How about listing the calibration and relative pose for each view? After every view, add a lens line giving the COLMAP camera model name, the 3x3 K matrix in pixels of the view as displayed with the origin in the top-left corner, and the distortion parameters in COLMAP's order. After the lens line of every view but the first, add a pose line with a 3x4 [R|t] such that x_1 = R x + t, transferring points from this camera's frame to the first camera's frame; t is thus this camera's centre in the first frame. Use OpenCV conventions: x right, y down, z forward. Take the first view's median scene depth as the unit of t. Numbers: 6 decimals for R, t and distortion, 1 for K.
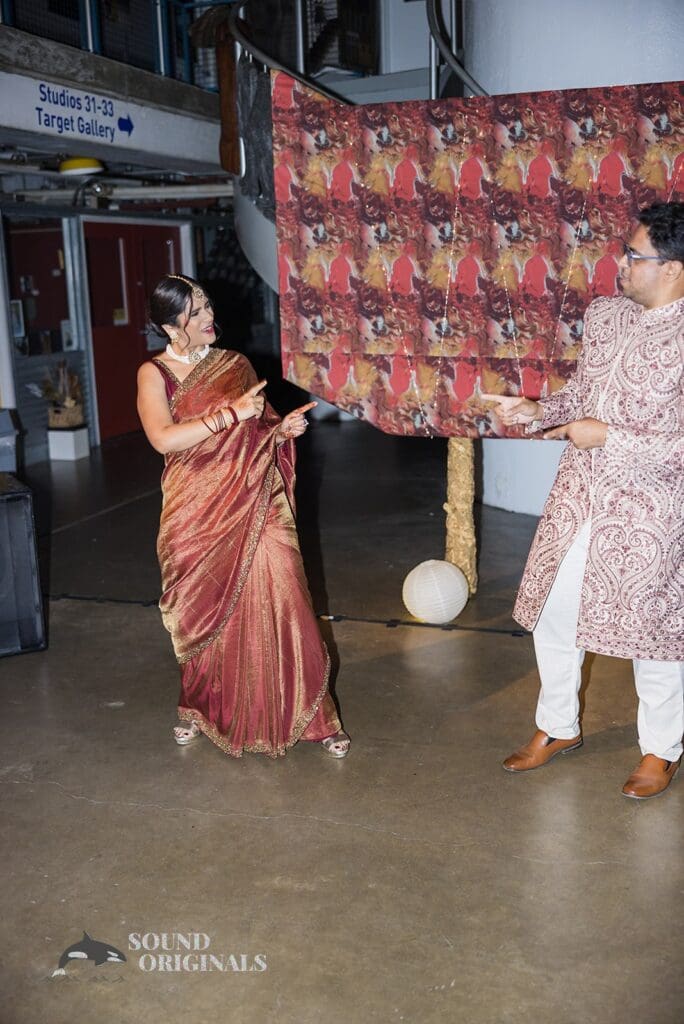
lens RADIAL K [[1097.2, 0, 342.0], [0, 1097.2, 512.0], [0, 0, 1]] dist [-0.002515, -0.016601]
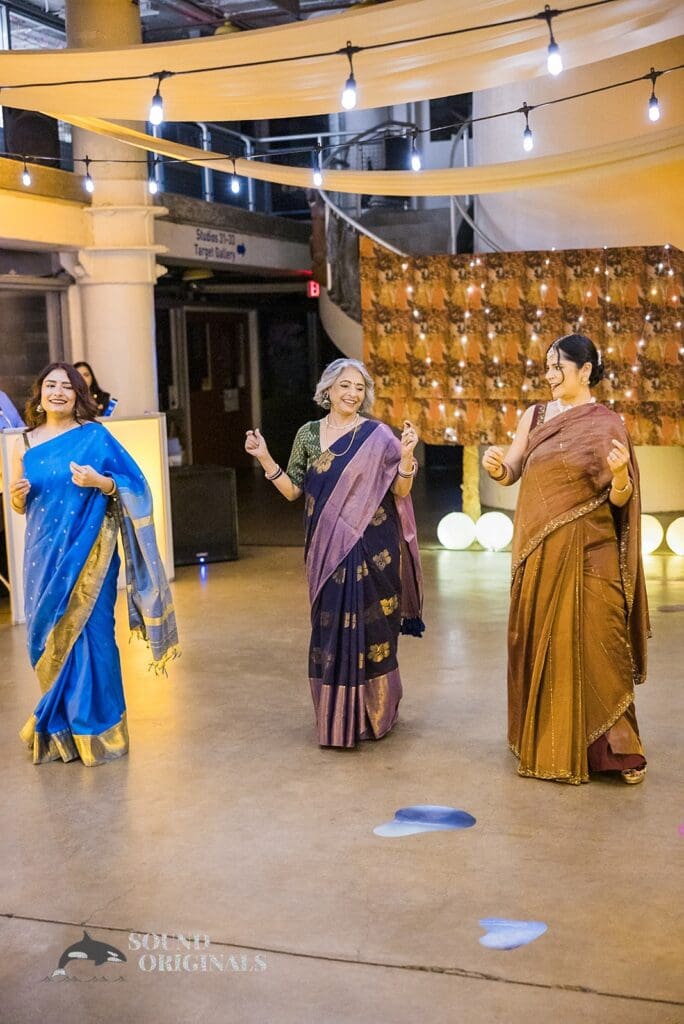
lens RADIAL K [[1246.7, 0, 342.0], [0, 1246.7, 512.0], [0, 0, 1]] dist [0.005024, -0.000824]
pose [[0.999972, 0.000947, -0.007358, -0.077555], [-0.001564, 0.996441, -0.084275, 0.197723], [0.007252, 0.084284, 0.996415, -0.922205]]
